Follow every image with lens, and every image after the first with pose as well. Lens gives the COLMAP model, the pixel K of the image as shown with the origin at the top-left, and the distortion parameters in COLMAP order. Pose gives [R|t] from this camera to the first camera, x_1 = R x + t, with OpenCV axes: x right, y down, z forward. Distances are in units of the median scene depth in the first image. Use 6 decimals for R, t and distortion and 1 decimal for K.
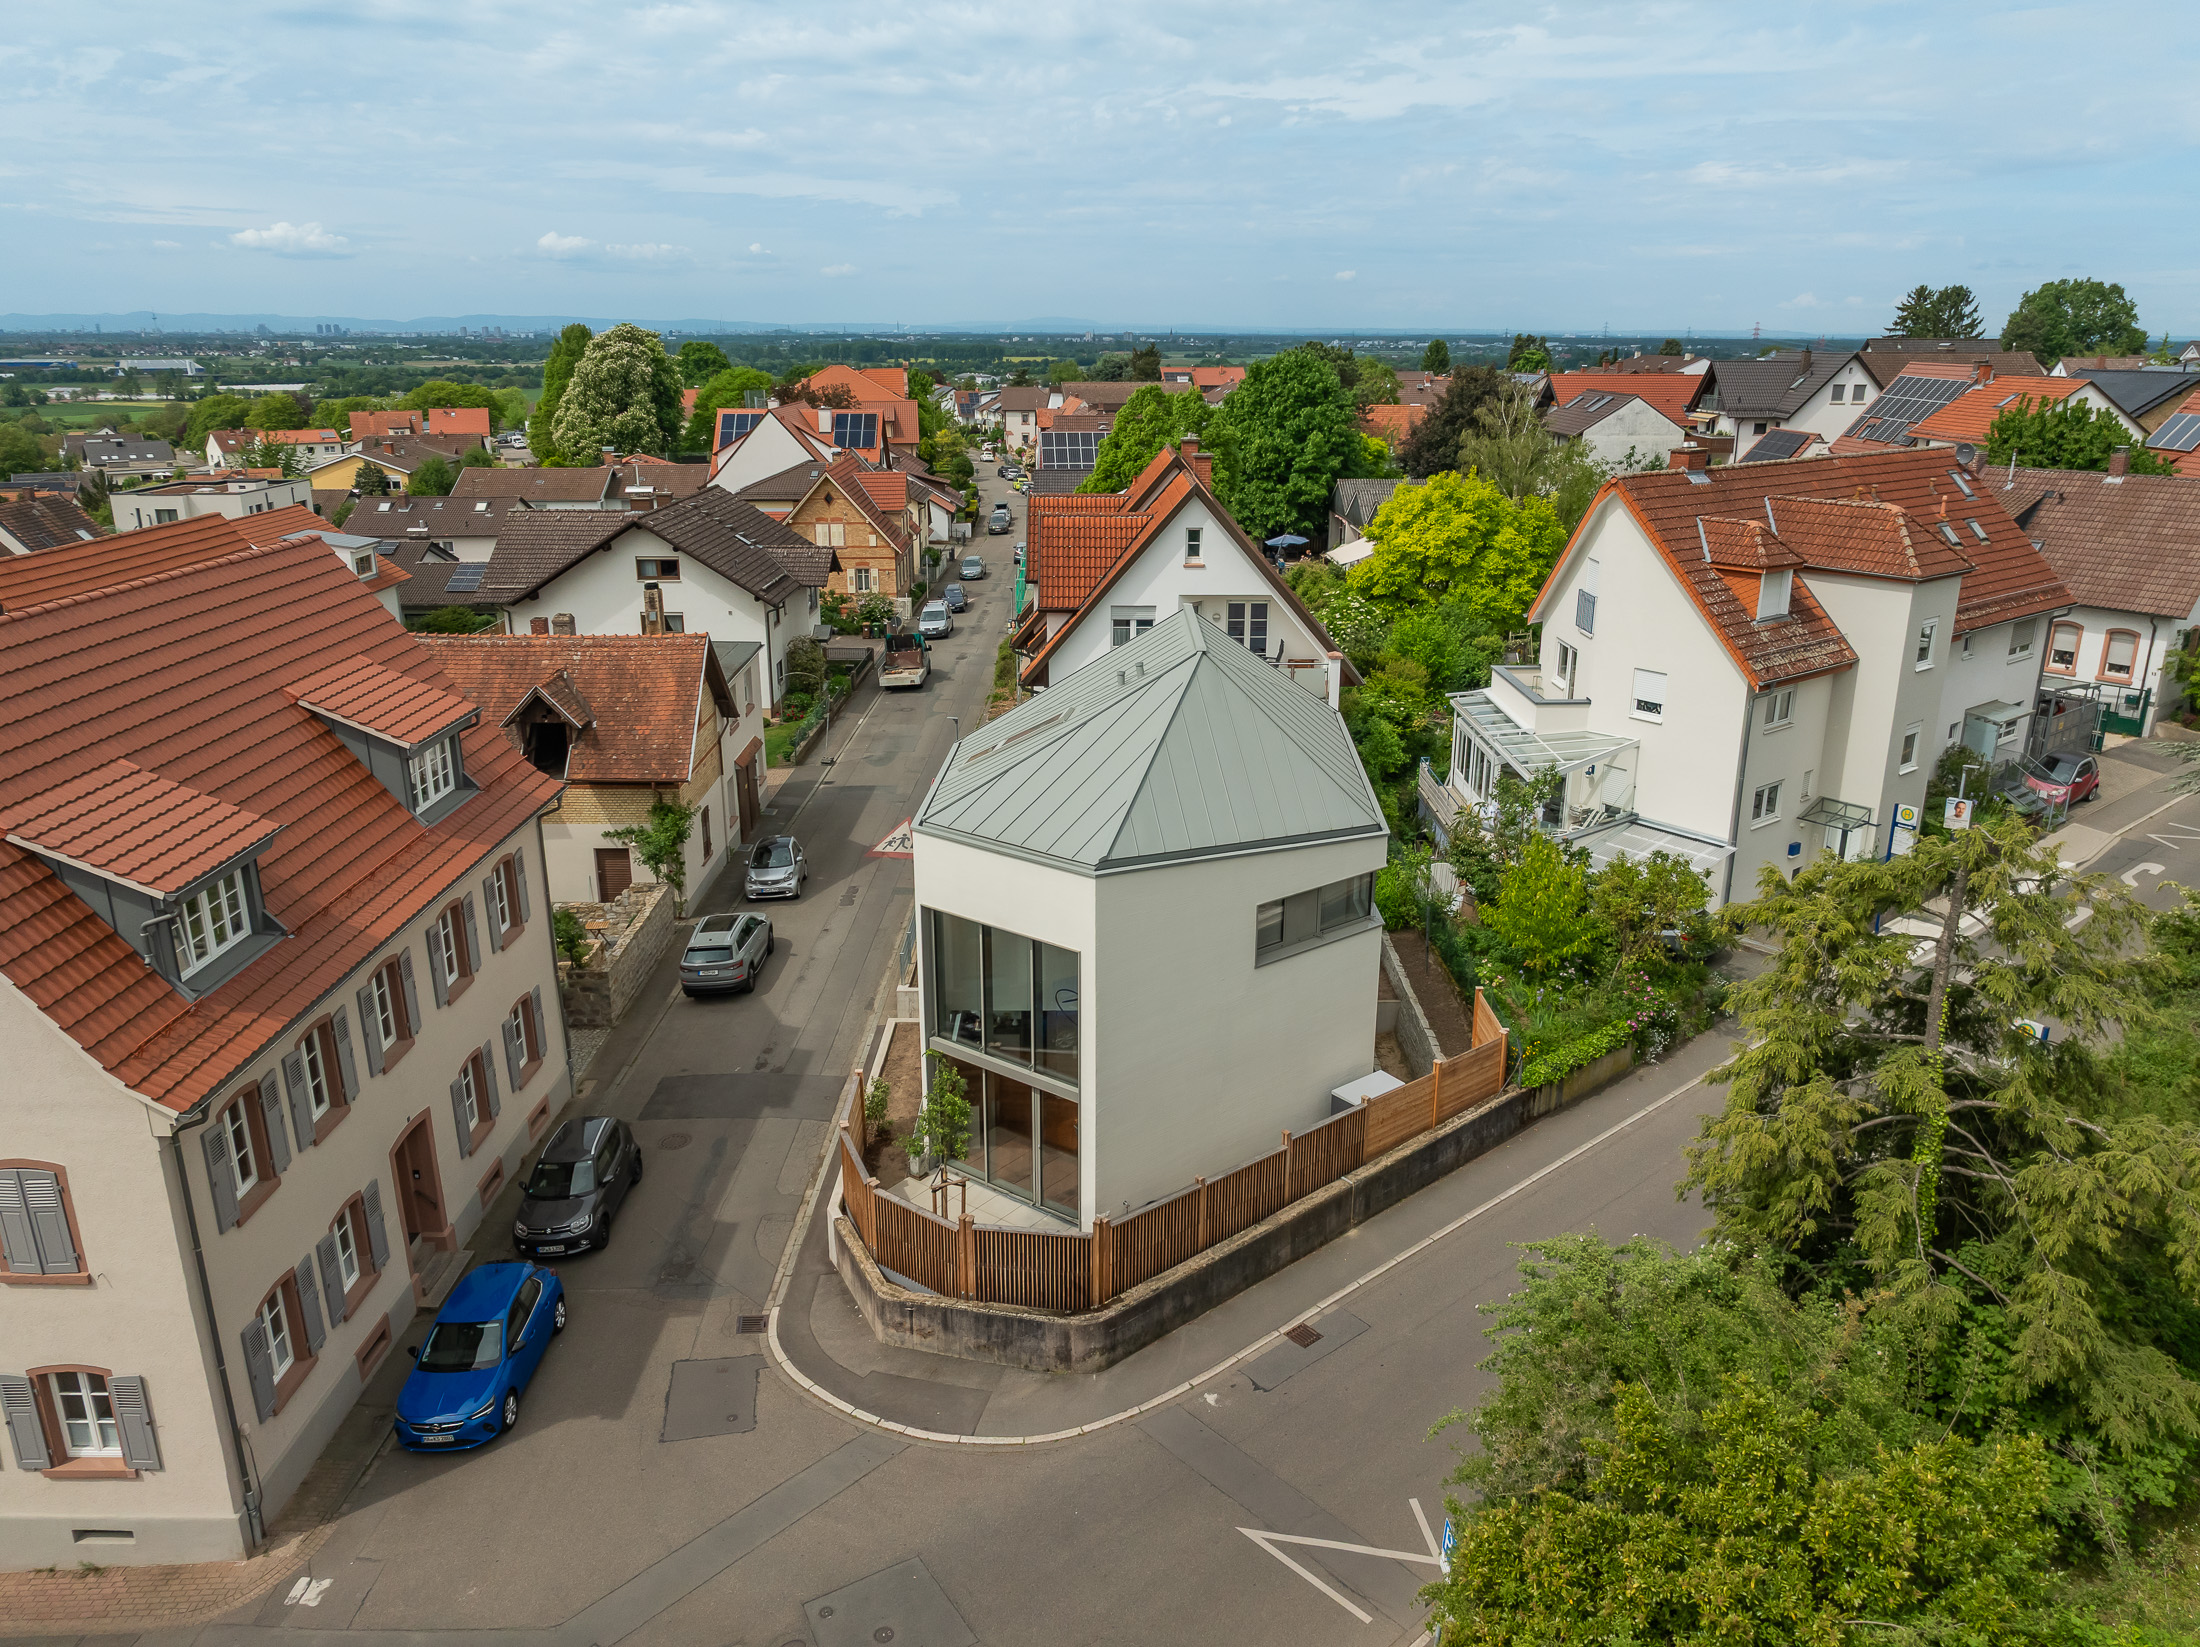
lens RADIAL K [[1549.9, 0, 1100.0], [0, 1549.9, 823.5], [0, 0, 1]] dist [0.117307, 0.001127]
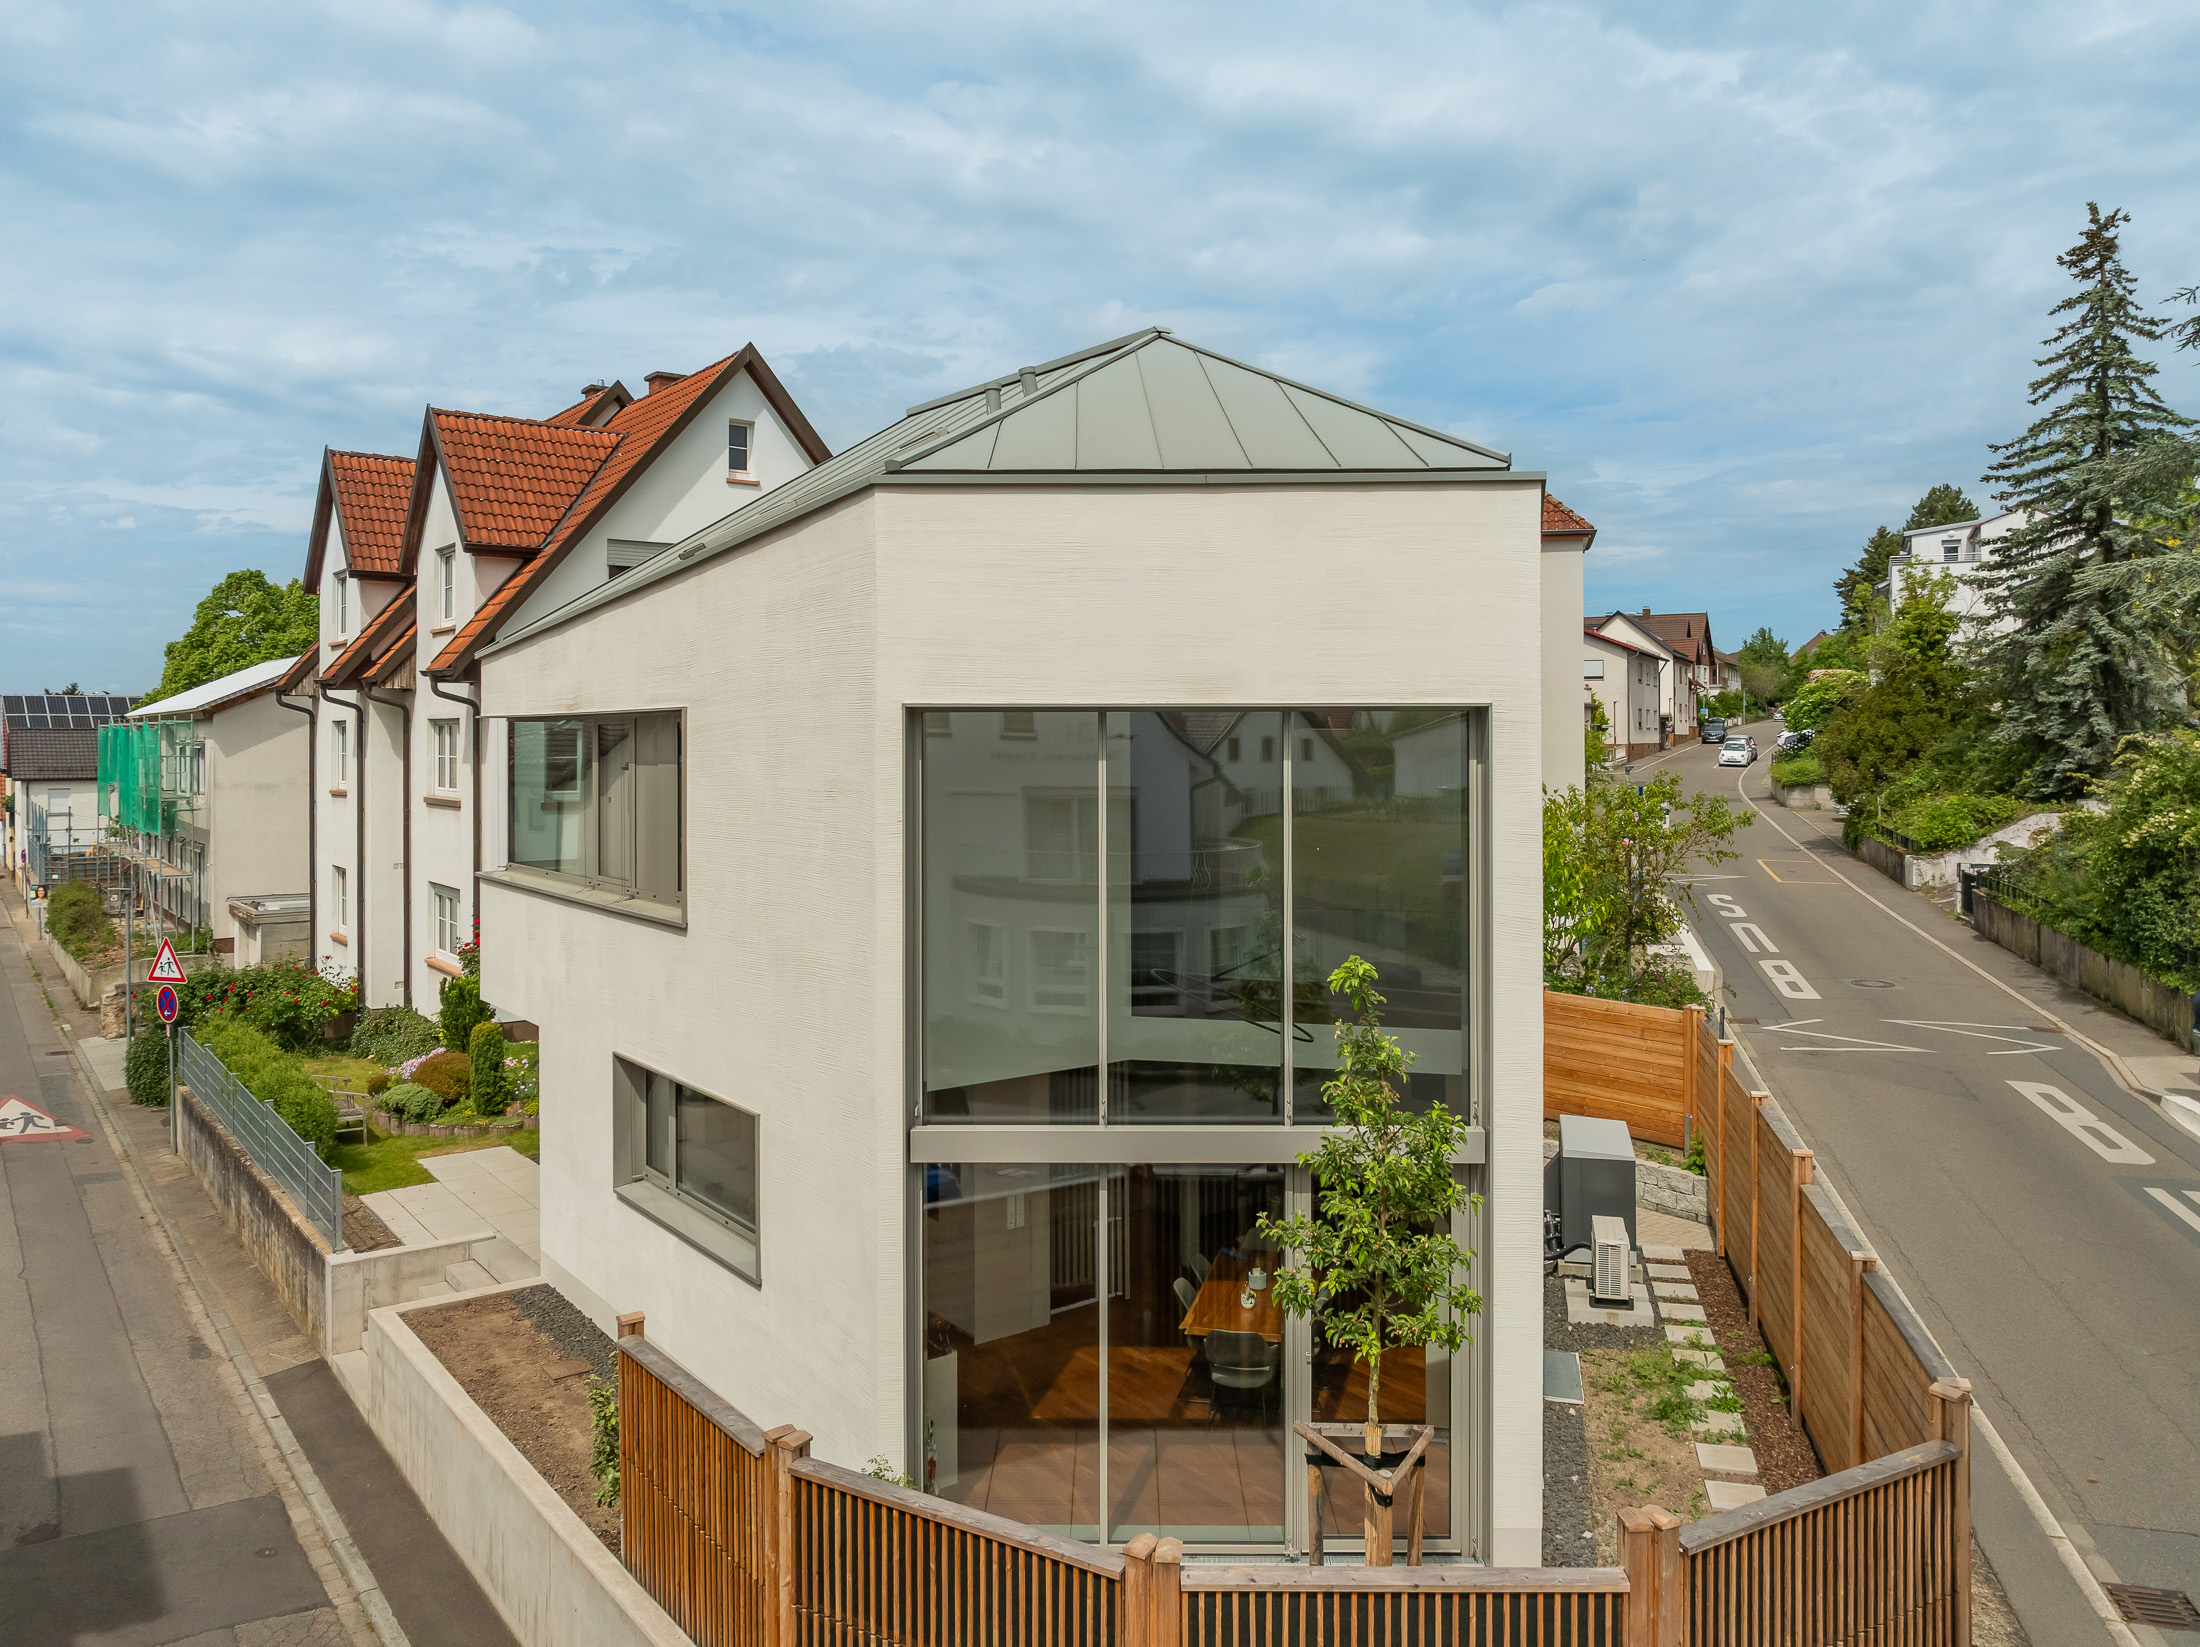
lens RADIAL K [[1567.4, 0, 1107.8], [0, 1567.4, 776.8], [0, 0, 1]] dist [-0.035063, 0.027750]
pose [[0.795094, -0.016015, 0.606275, -0.193900], [0.193403, 0.954156, -0.228433, 0.105708], [-0.574822, 0.298881, 0.761741, 0.502608]]
